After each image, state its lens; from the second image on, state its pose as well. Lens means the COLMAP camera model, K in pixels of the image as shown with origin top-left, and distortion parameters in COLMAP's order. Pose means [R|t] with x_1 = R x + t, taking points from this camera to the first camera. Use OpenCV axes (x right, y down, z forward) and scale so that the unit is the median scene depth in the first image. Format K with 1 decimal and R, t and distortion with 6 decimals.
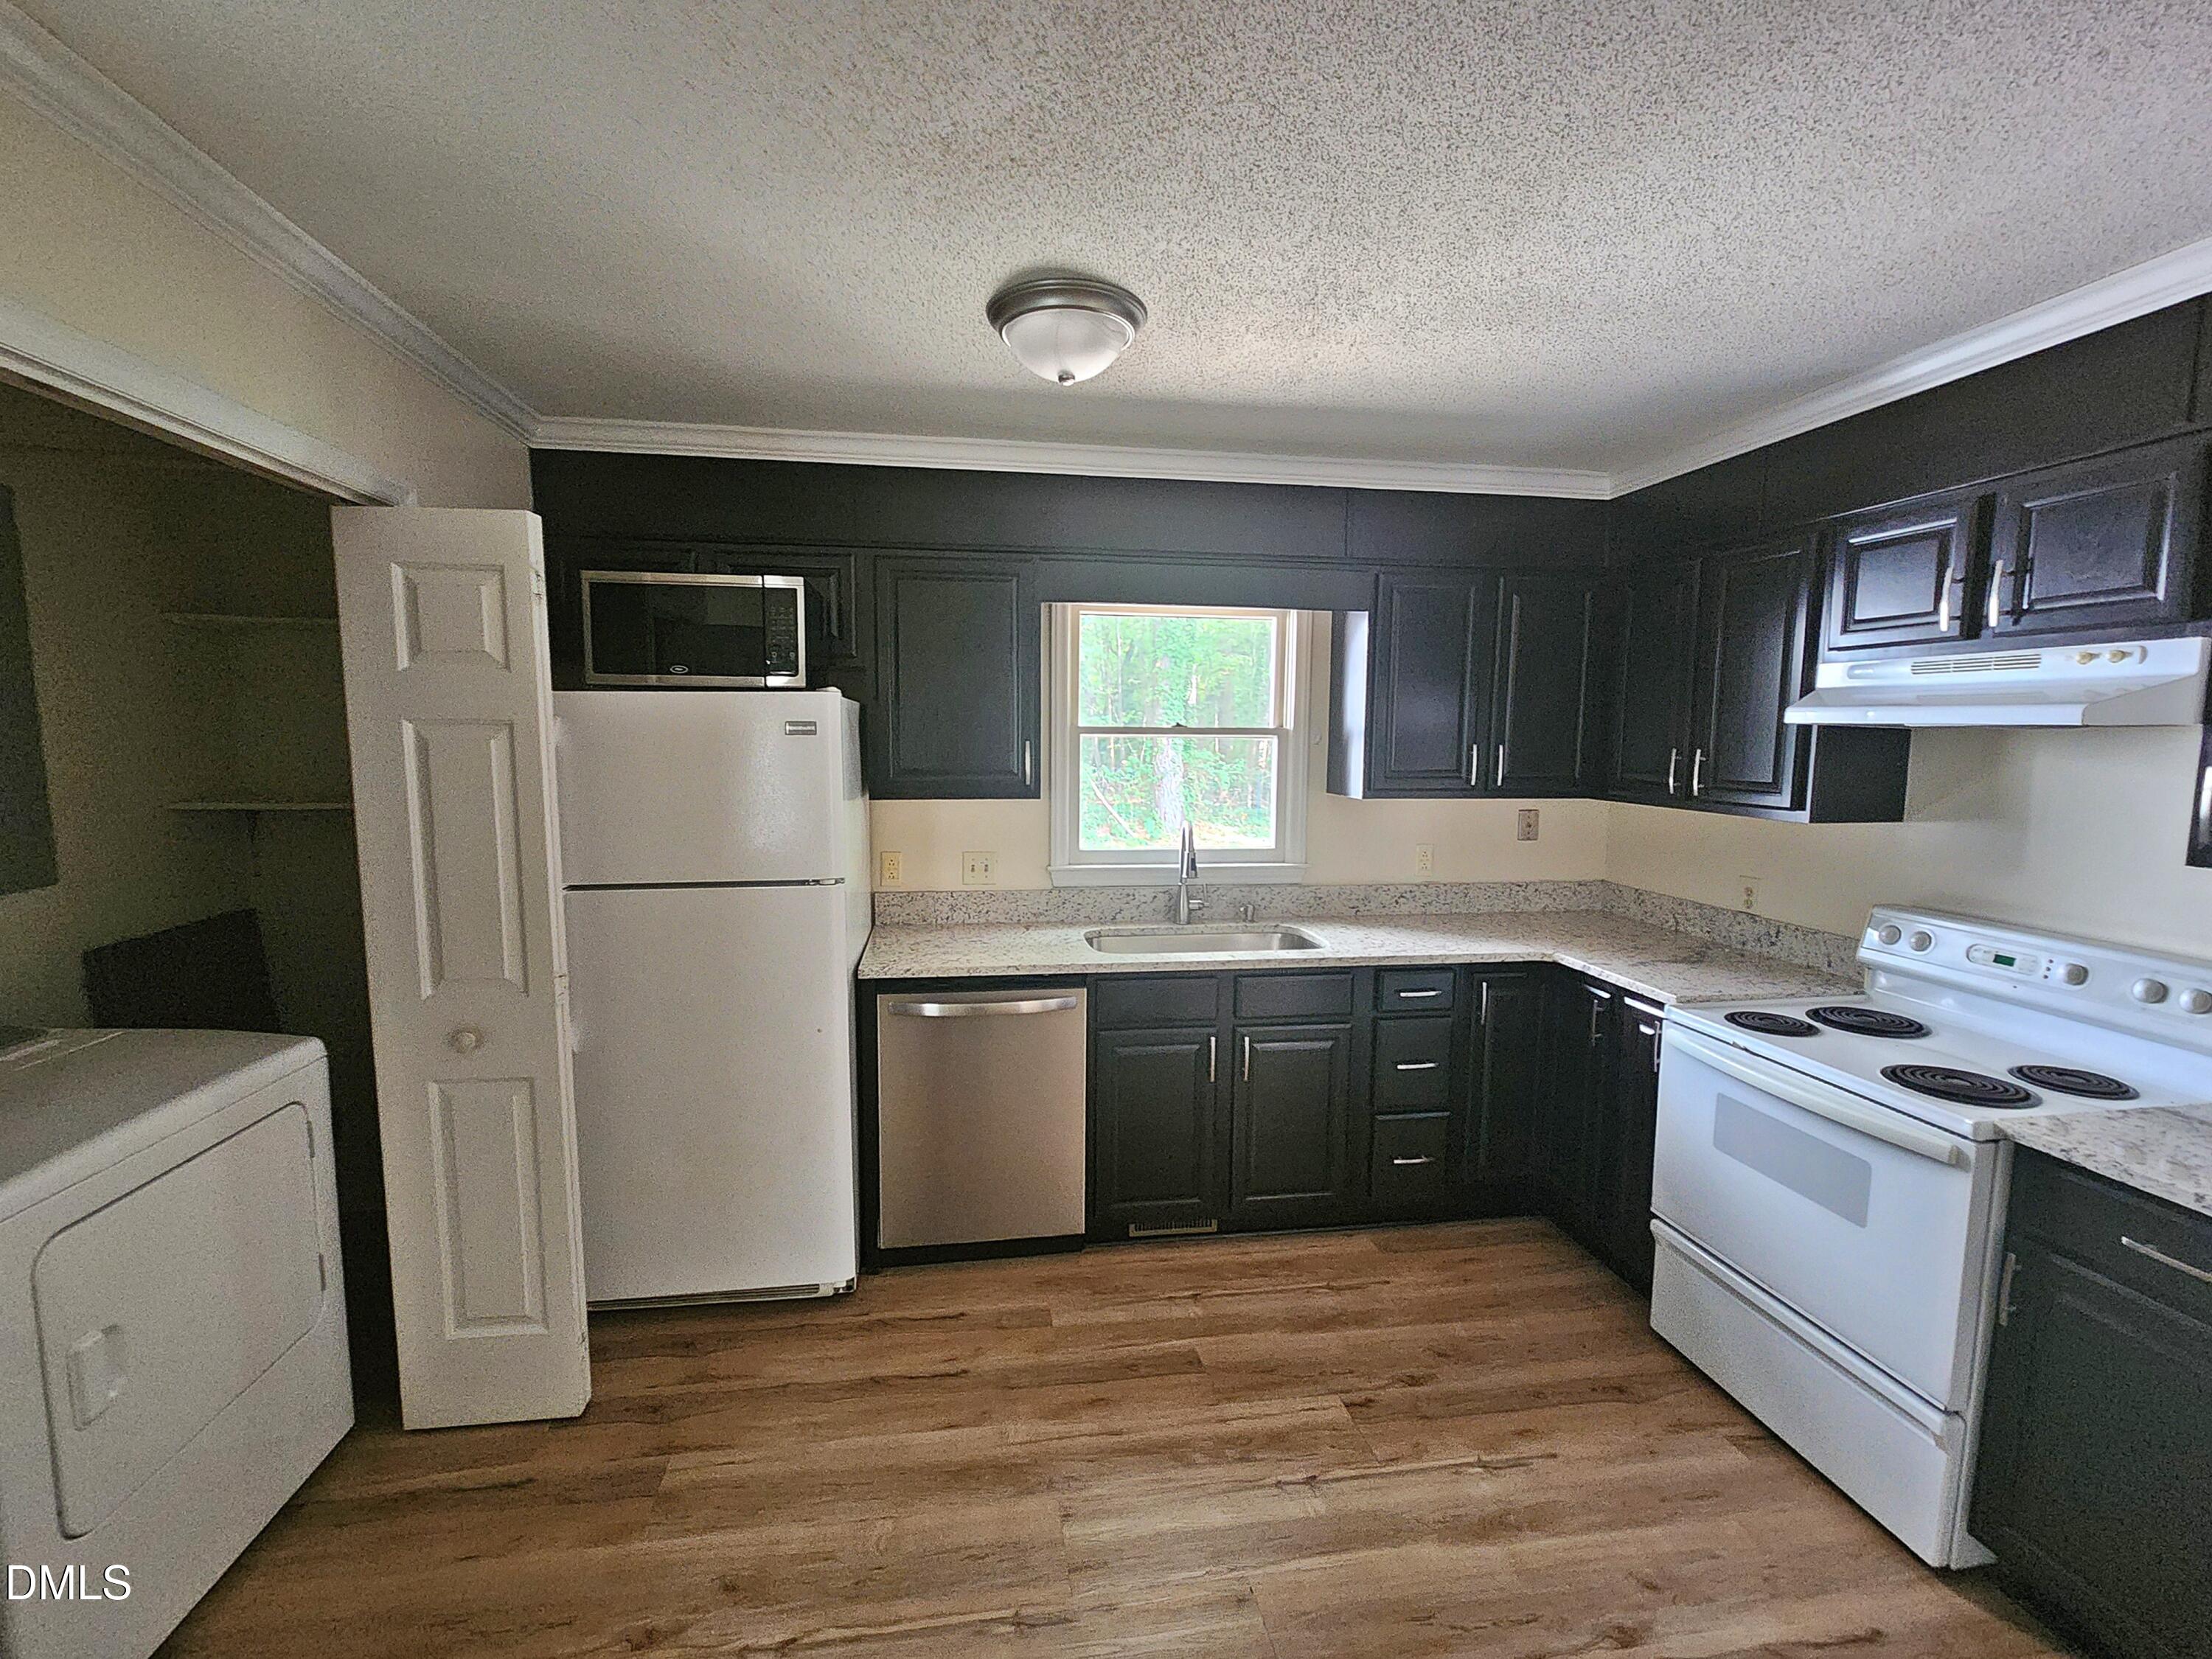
lens RADIAL K [[952.5, 0, 1106.0], [0, 952.5, 829.5], [0, 0, 1]] dist [-0.001157, -0.000758]
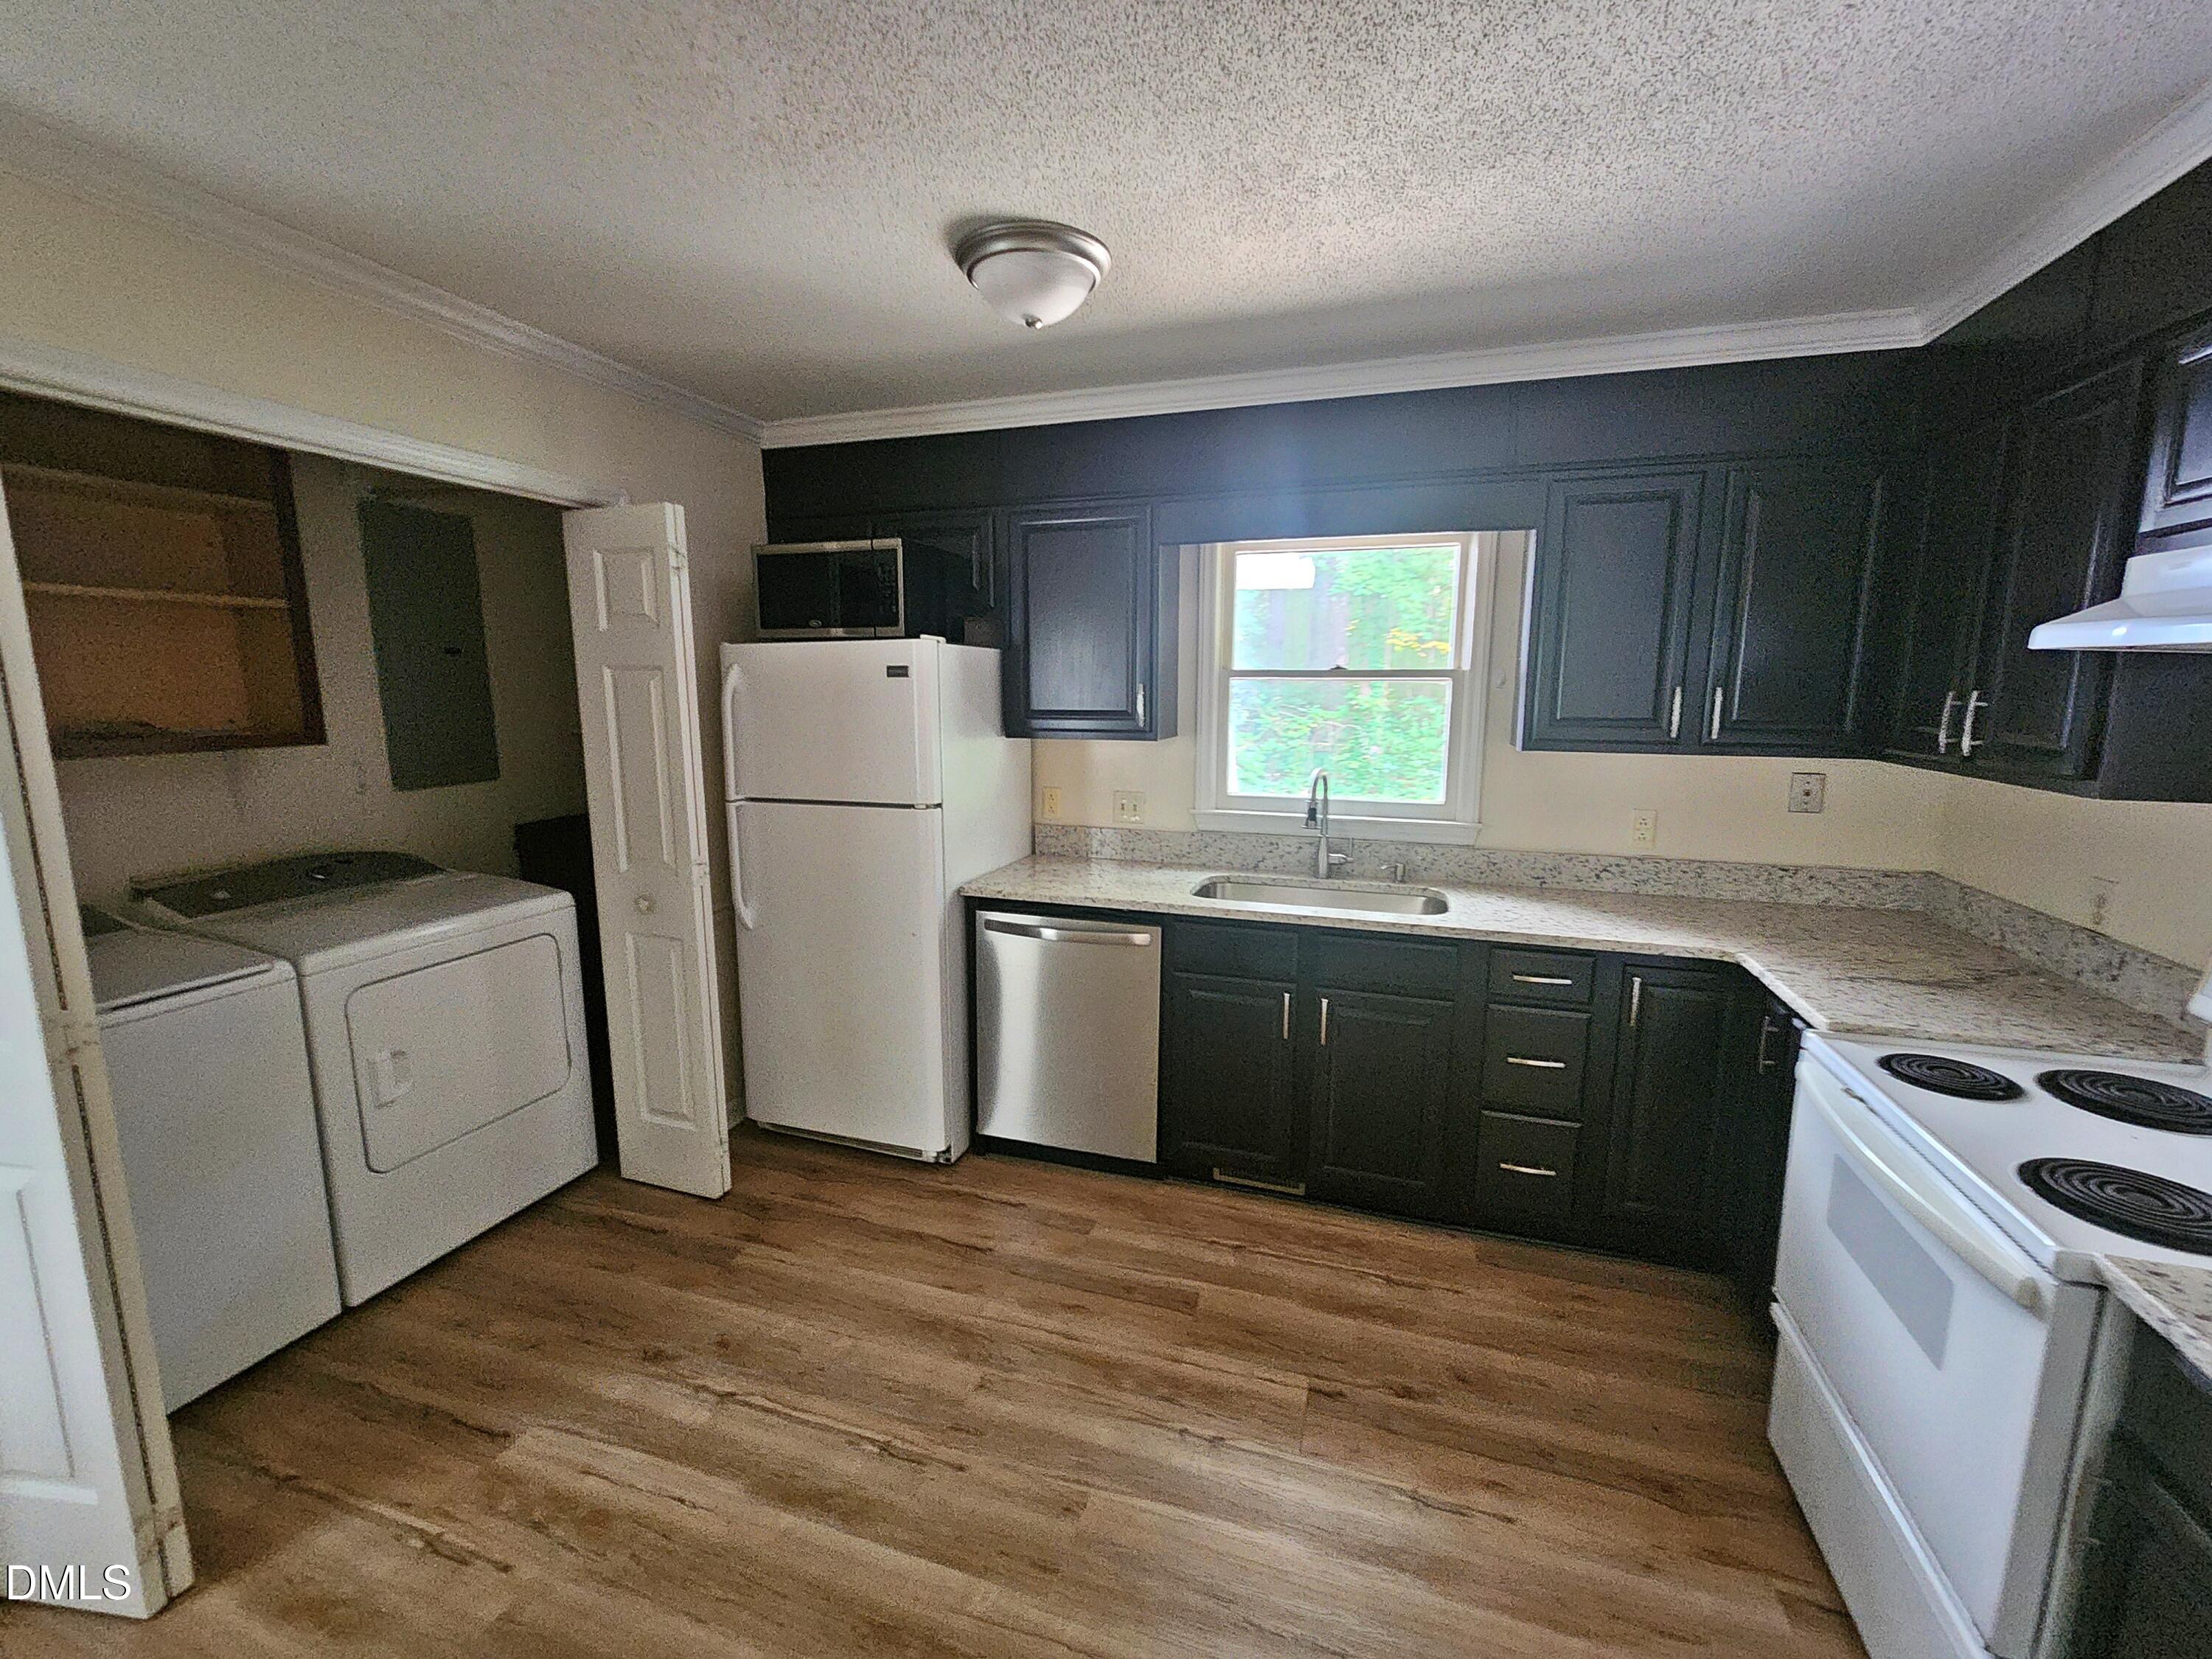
lens RADIAL K [[938.6, 0, 1117.3], [0, 938.6, 830.6], [0, 0, 1]] dist [-0.003012, -0.000112]
pose [[0.890747, 0.065999, -0.449682, 0.412910], [-0.042922, 0.997194, 0.061334, 0.004454], [0.452468, -0.035332, 0.891080, 0.095592]]
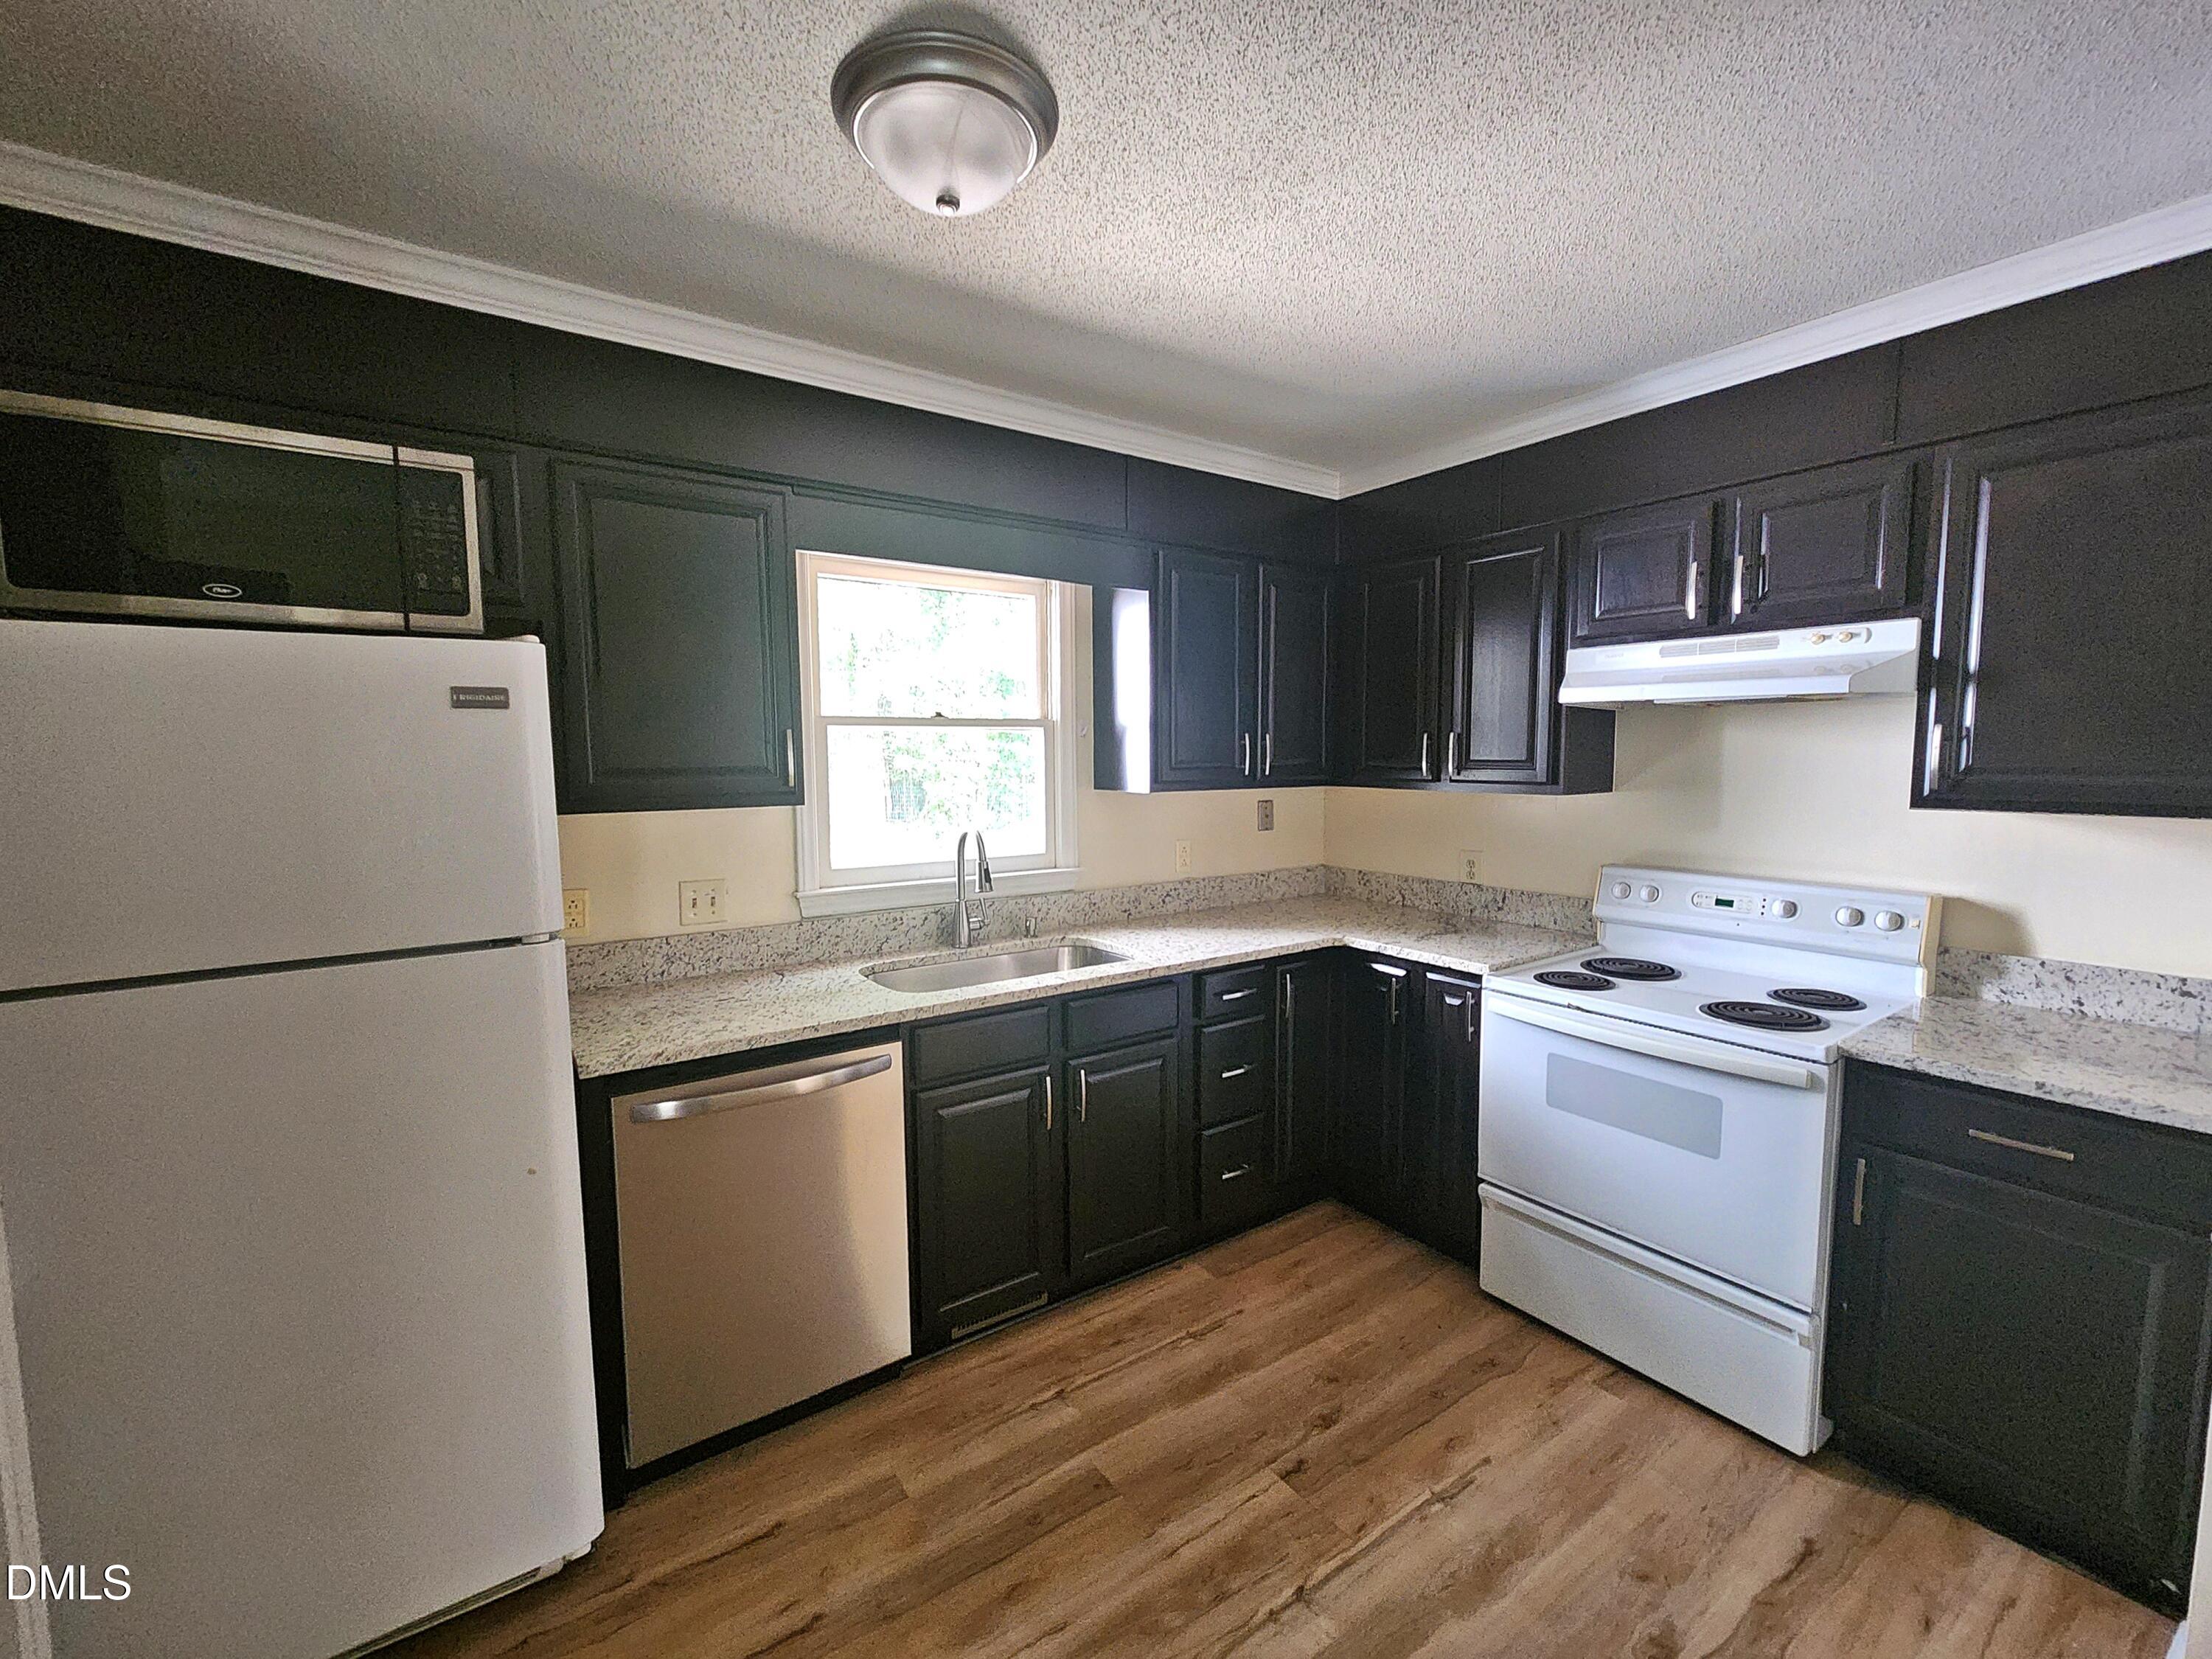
lens RADIAL K [[921.2, 0, 1098.6], [0, 921.2, 830.7], [0, 0, 1]] dist [0.001213, -0.000118]
pose [[0.901652, -0.050801, 0.429468, -0.206038], [0.057987, 0.998311, -0.003654, 0.006822], [-0.428556, 0.028199, 0.903075, 0.262716]]
